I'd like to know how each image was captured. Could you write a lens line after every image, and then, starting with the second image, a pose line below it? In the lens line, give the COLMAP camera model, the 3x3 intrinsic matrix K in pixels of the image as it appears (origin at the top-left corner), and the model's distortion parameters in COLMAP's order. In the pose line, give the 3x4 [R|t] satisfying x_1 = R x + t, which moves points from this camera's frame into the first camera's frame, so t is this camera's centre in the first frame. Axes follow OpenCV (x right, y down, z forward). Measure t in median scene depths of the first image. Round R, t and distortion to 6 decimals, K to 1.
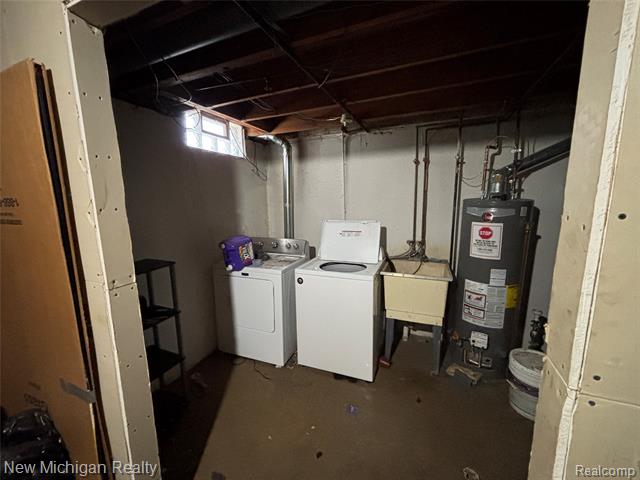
lens RADIAL K [[262.8, 0, 319.8], [0, 262.8, 242.2], [0, 0, 1]] dist [0.004024, 0.000191]
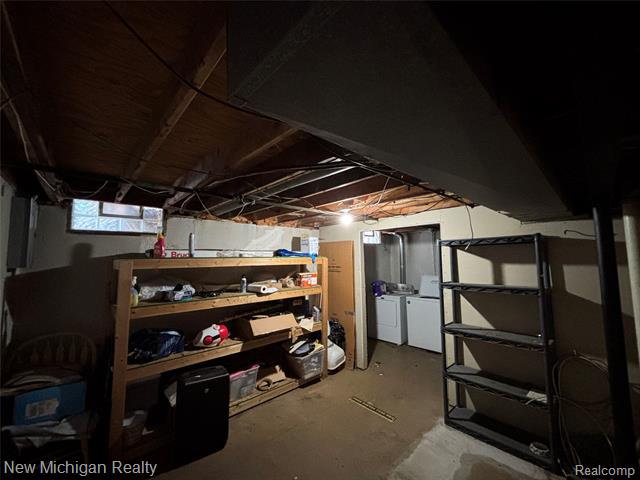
lens RADIAL K [[262.8, 0, 318.0], [0, 262.8, 237.7], [0, 0, 1]] dist [0.004024, 0.000191]
pose [[0.912945, -0.030611, -0.406932, 0.117302], [-0.065296, 0.973377, -0.219712, 0.129503], [0.402824, 0.227156, 0.886641, -1.127193]]
